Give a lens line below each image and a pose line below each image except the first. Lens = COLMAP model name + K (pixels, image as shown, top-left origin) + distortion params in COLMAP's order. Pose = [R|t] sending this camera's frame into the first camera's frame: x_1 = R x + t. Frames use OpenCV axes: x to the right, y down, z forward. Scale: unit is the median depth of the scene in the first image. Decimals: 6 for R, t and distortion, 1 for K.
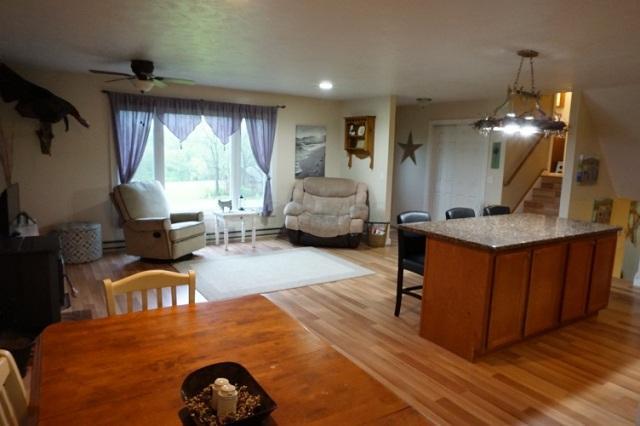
lens RADIAL K [[428.0, 0, 321.9], [0, 428.0, 210.6], [0, 0, 1]] dist [-0.033342, 0.004460]
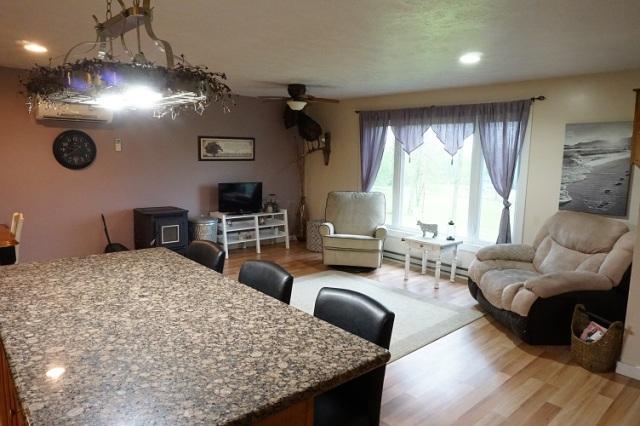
lens RADIAL K [[428.0, 0, 323.0], [0, 428.0, 215.5], [0, 0, 1]] dist [-0.033342, 0.004460]
pose [[0.169070, 0.107089, -0.979769, 0.503472], [-0.161982, 0.983582, 0.079554, -0.065218], [0.972202, 0.145254, 0.183640, 0.588081]]
